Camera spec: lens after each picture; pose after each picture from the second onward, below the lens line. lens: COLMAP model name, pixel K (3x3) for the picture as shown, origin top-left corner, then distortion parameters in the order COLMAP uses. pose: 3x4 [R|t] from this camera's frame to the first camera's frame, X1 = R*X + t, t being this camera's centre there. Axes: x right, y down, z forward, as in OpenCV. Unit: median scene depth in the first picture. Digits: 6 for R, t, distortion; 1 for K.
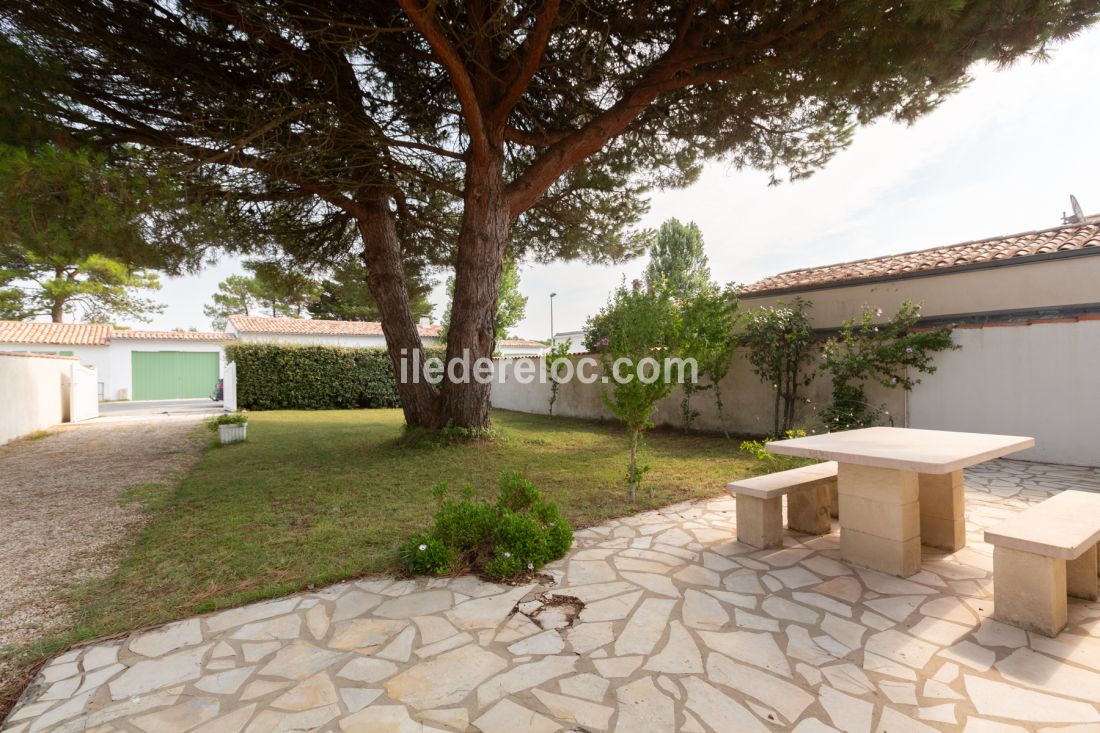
lens RADIAL K [[506.7, 0, 544.5], [0, 506.7, 367.7], [0, 0, 1]] dist [-0.004288, 0.000207]
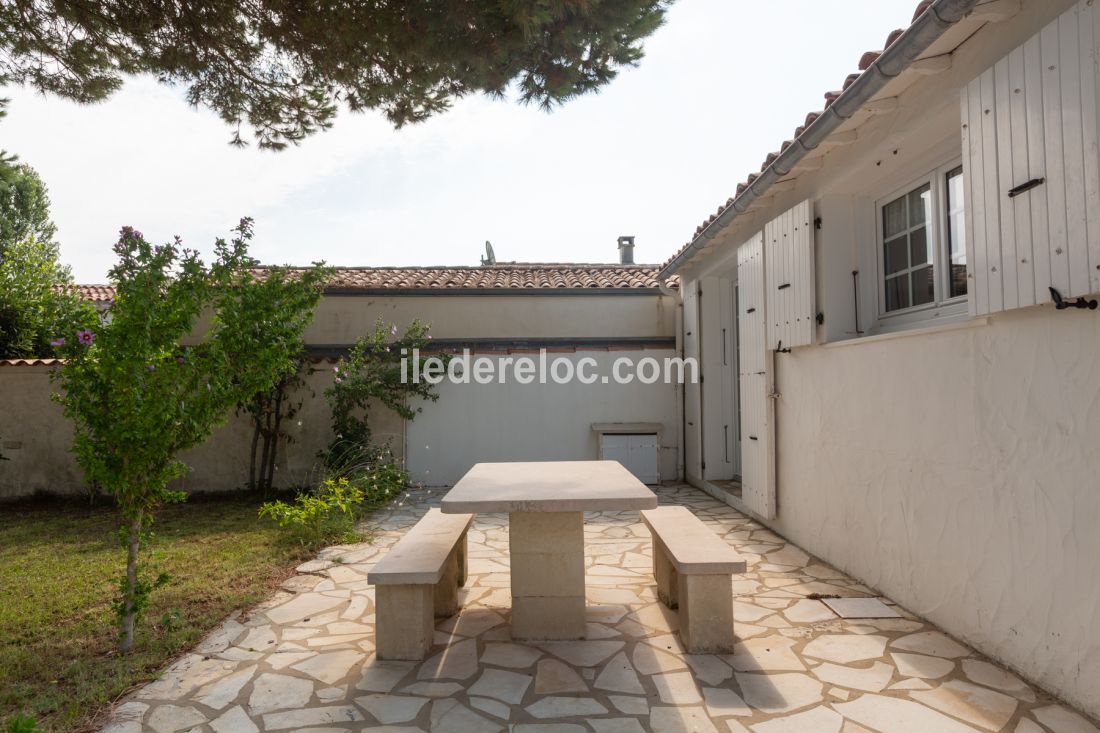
lens RADIAL K [[645.0, 0, 549.7], [0, 645.0, 365.2], [0, 0, 1]] dist [-0.004341, 0.002821]
pose [[0.546248, 0.042535, 0.836543, -0.154888], [-0.000742, 0.998734, -0.050297, 0.007195], [-0.837623, 0.026854, 0.545588, 0.279445]]
